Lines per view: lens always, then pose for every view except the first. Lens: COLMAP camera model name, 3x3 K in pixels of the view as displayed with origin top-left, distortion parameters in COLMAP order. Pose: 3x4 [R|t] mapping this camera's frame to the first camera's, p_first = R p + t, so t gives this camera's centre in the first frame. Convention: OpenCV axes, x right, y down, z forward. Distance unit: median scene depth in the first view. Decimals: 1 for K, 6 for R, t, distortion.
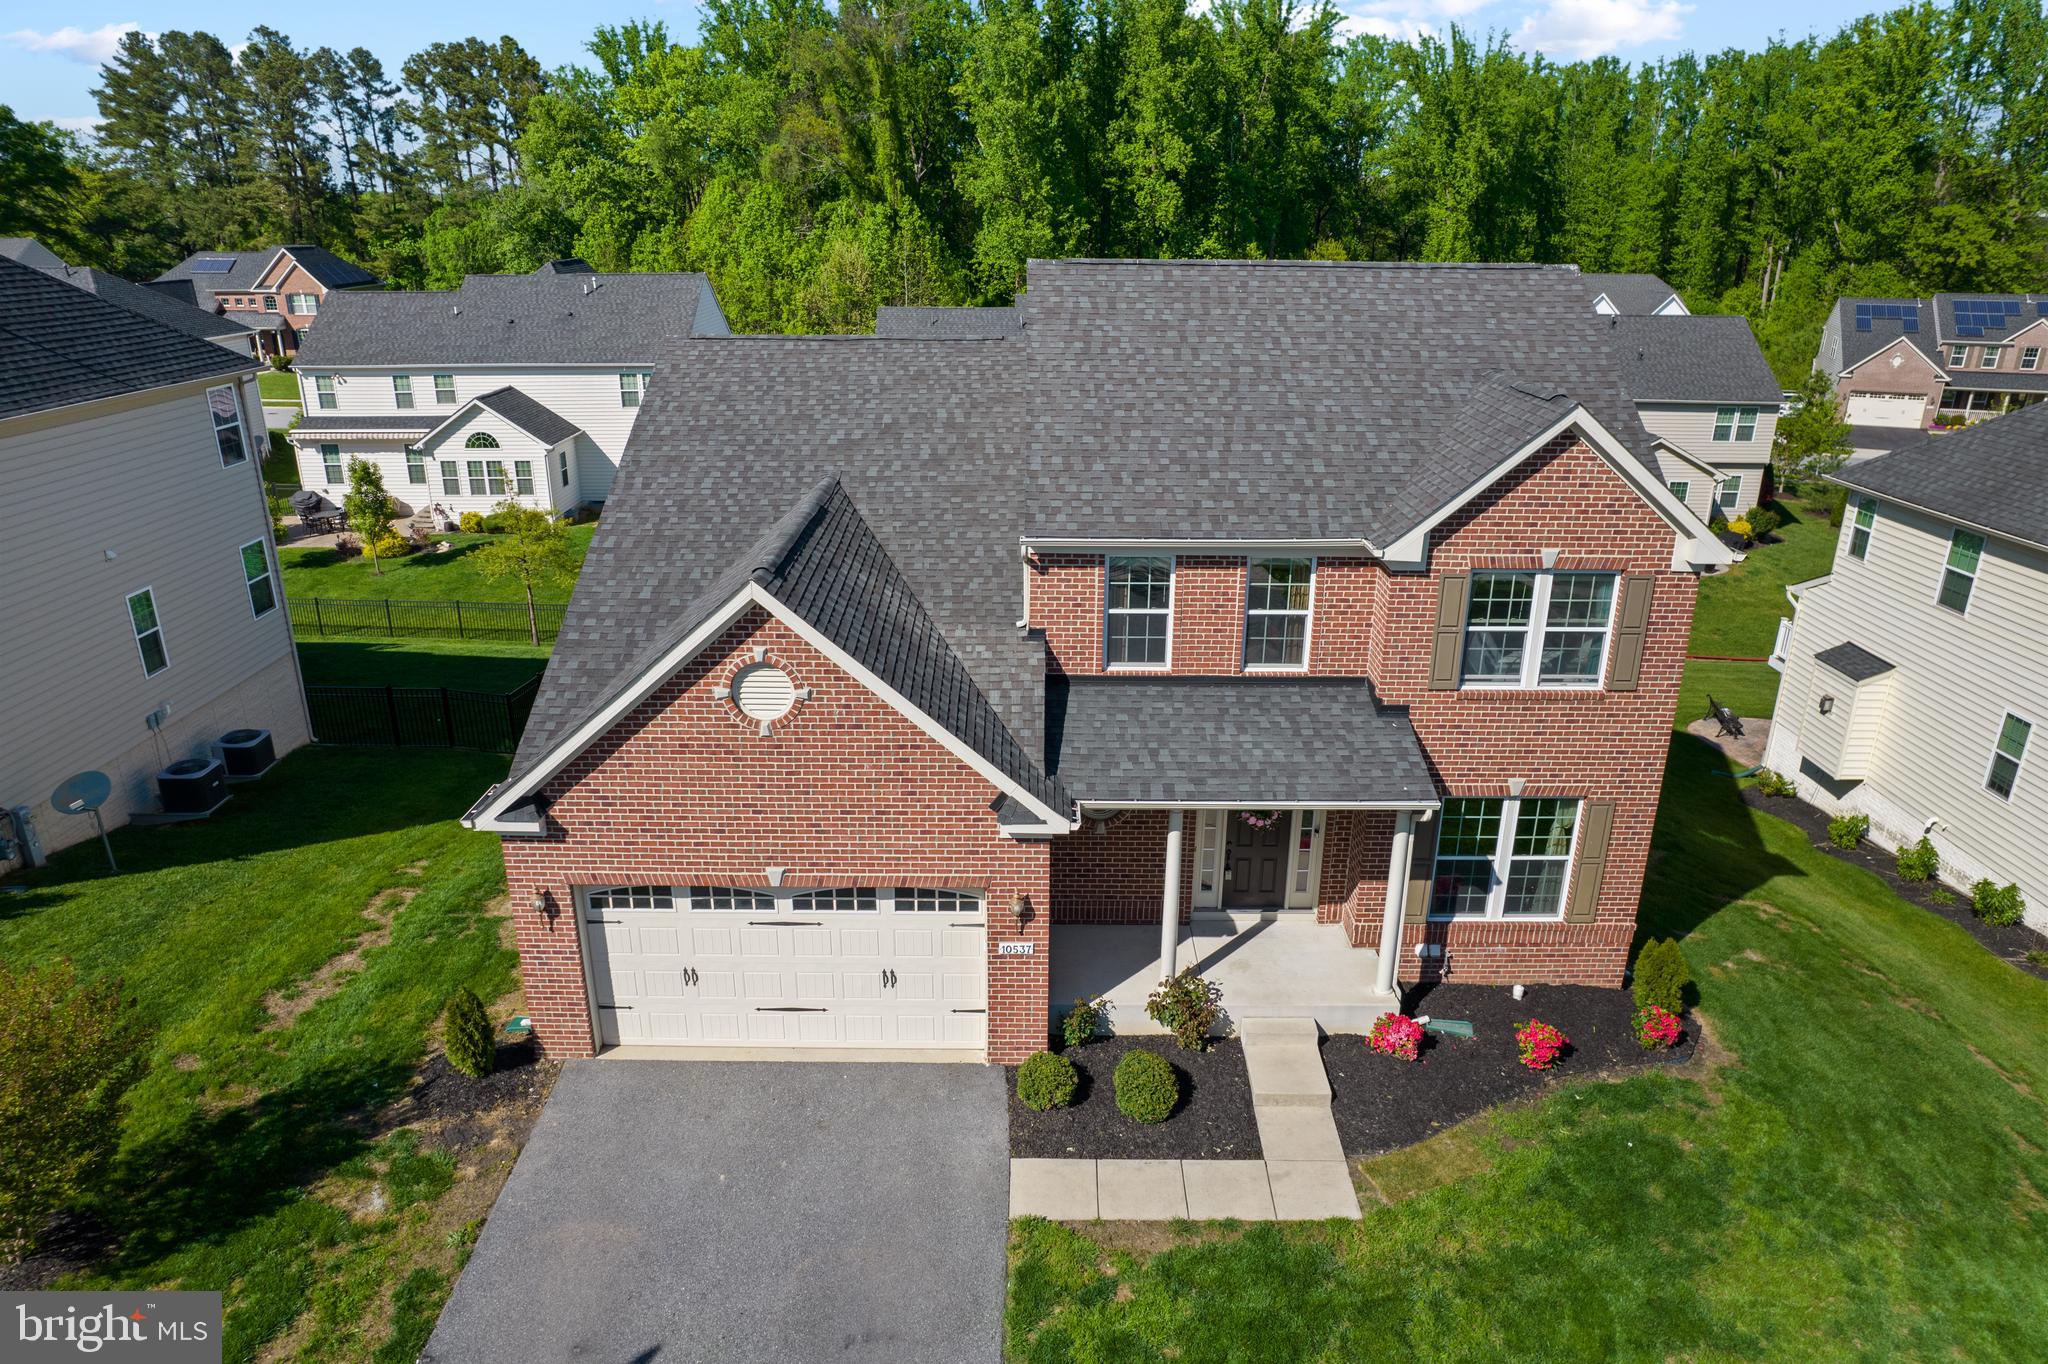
lens RADIAL K [[1314.2, 0, 1023.6], [0, 1314.2, 668.6], [0, 0, 1]] dist [-0.066971, 0.054631]
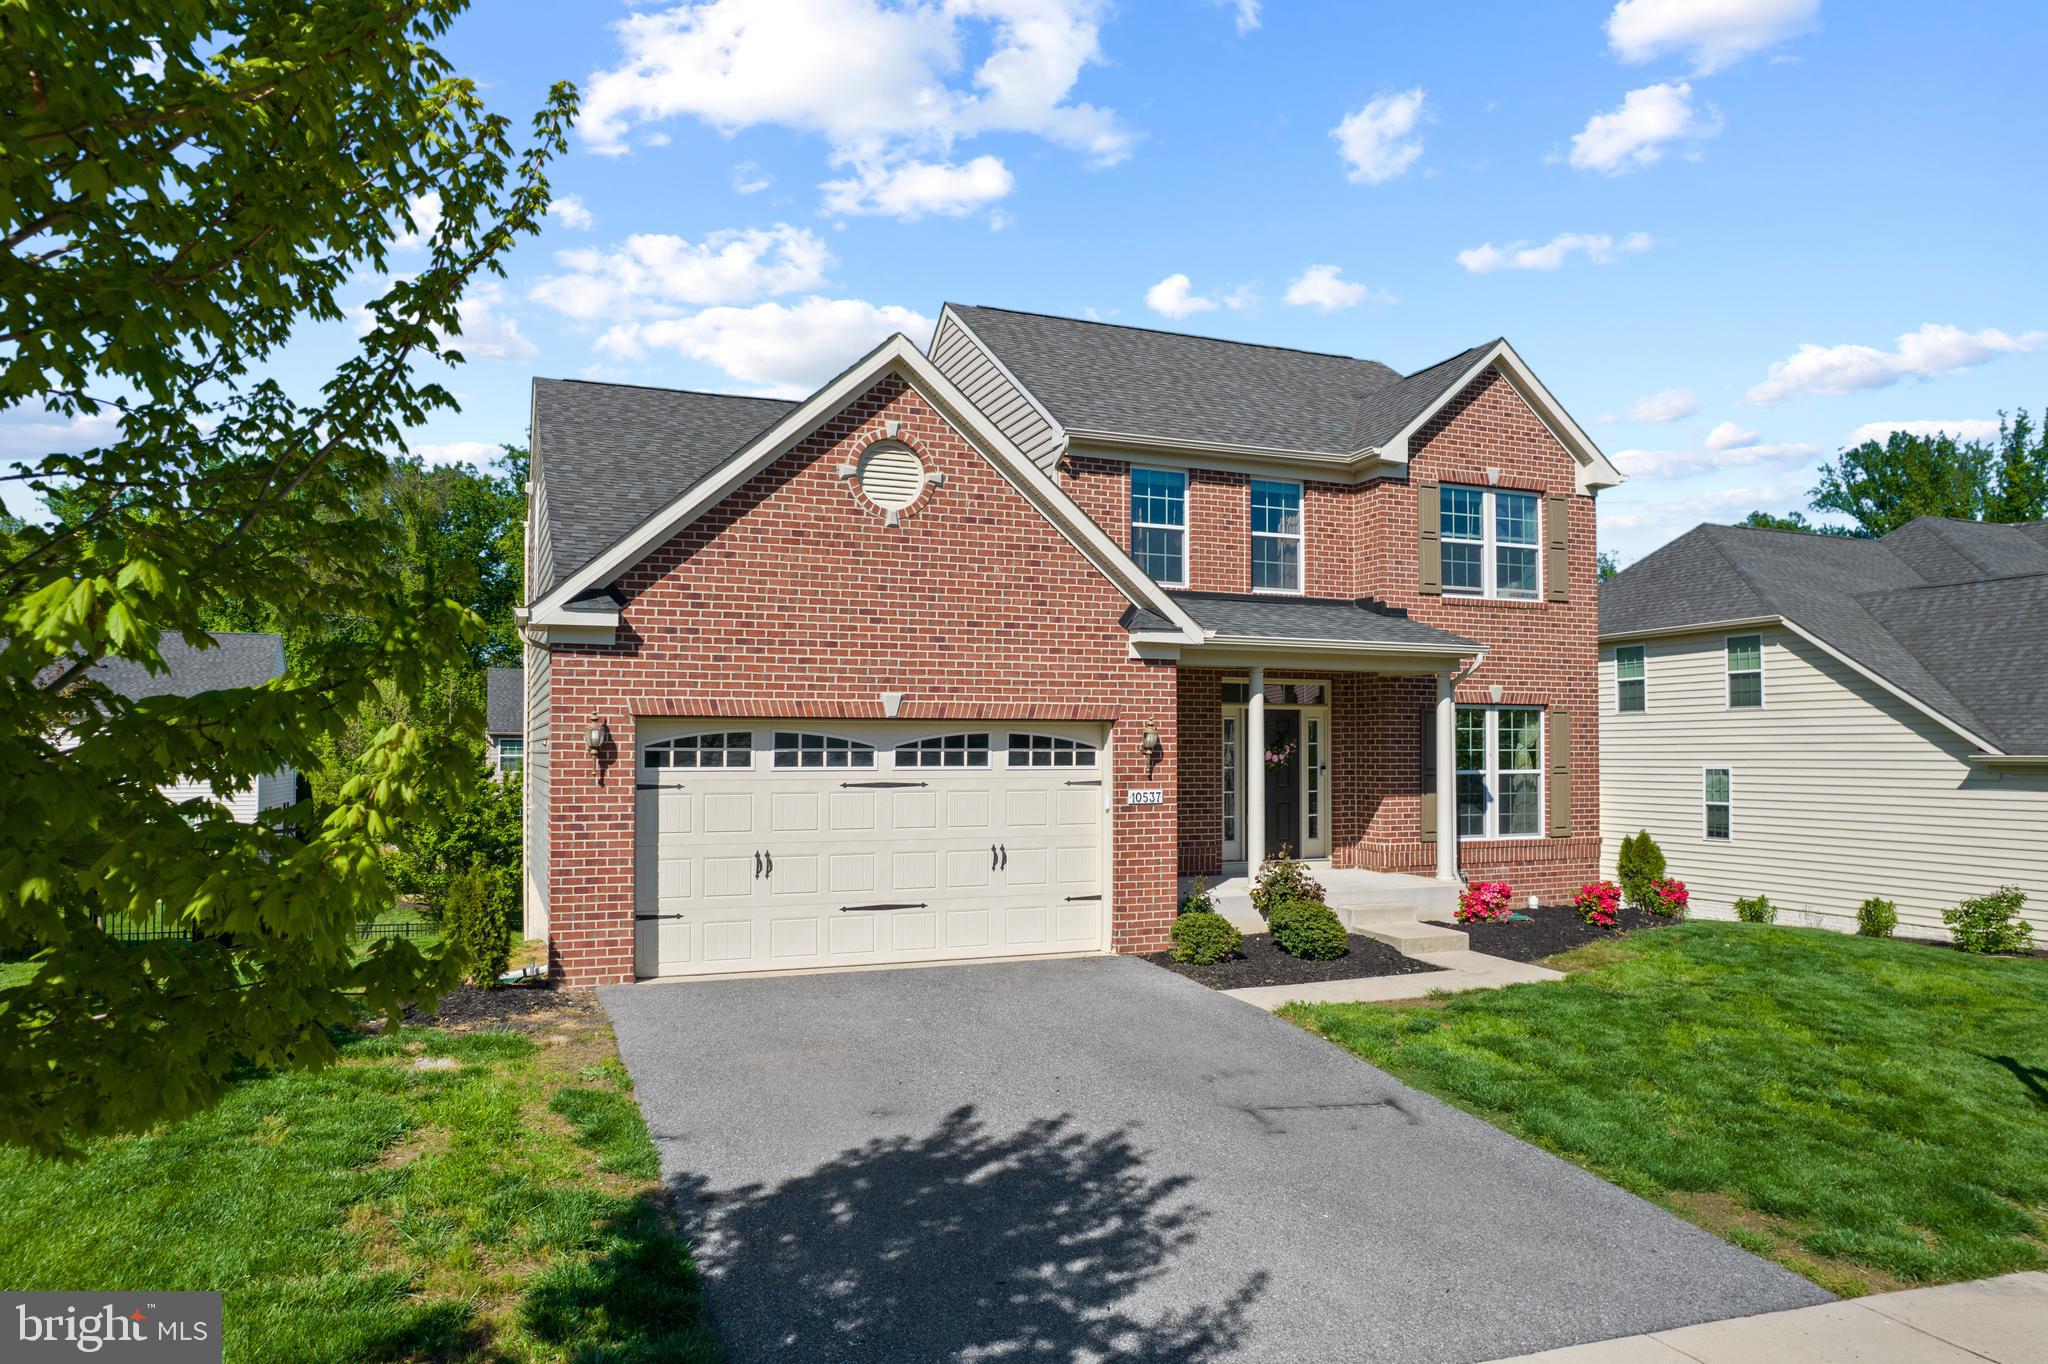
lens RADIAL K [[1314.2, 0, 1015.2], [0, 1314.2, 709.4], [0, 0, 1]] dist [-0.066971, 0.054631]
pose [[0.926052, 0.009294, 0.377282, -0.383212], [0.128646, 0.932049, -0.338726, 0.404295], [-0.354793, 0.362213, 0.861930, 0.213187]]
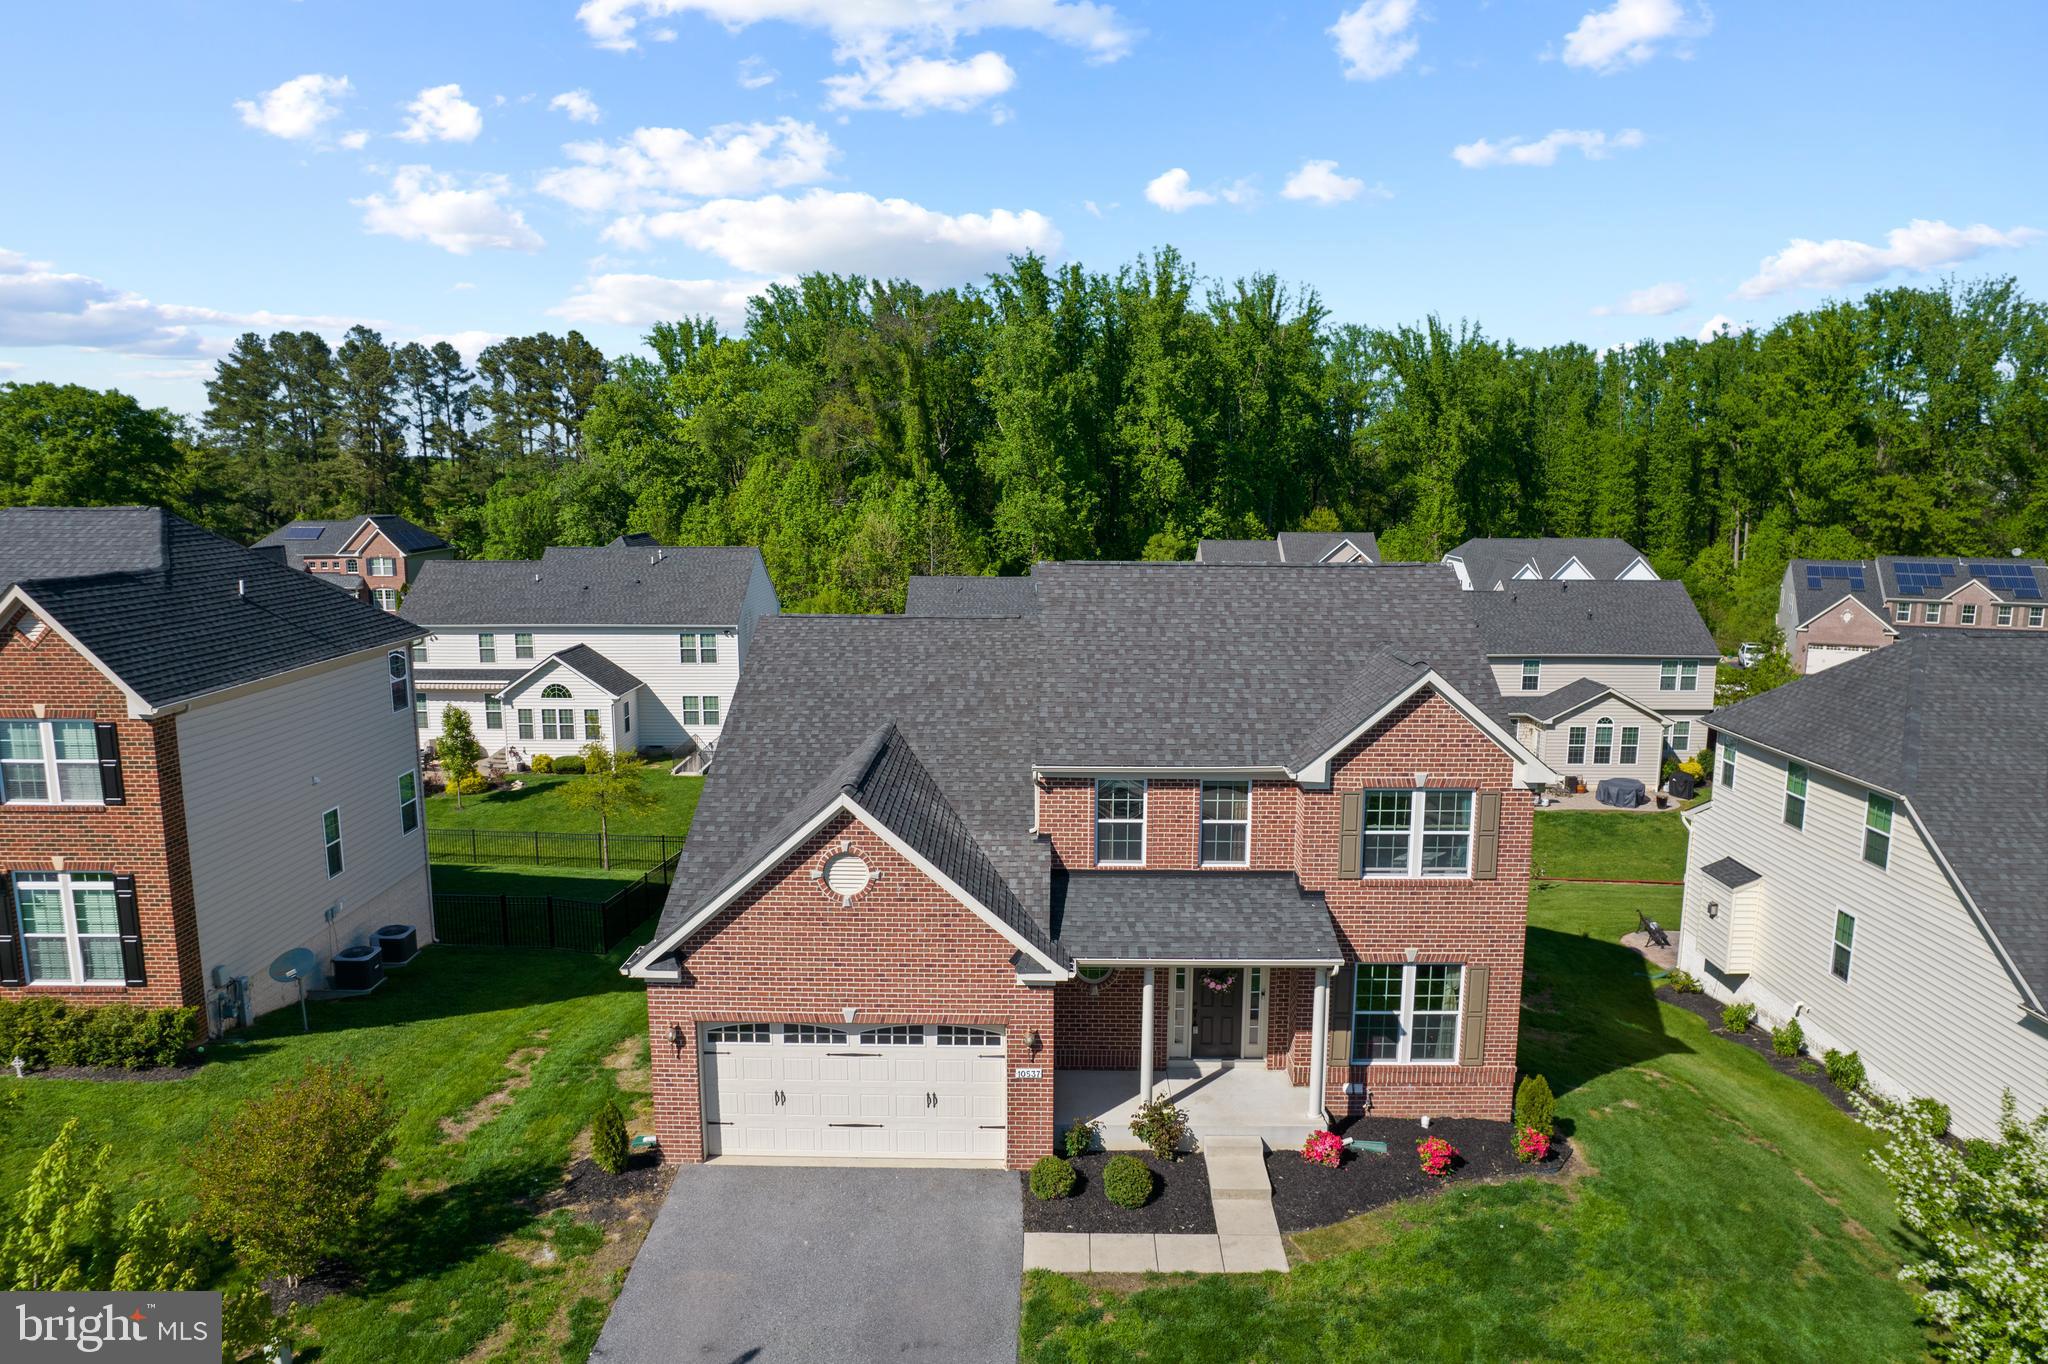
lens RADIAL K [[1314.2, 0, 1027.0], [0, 1314.2, 667.3], [0, 0, 1]] dist [-0.066971, 0.054631]
pose [[0.999947, -0.000279, -0.010334, 0.005647], [-0.001695, 0.981695, -0.190454, 0.056017], [0.010198, 0.190462, 0.981642, -0.335722]]
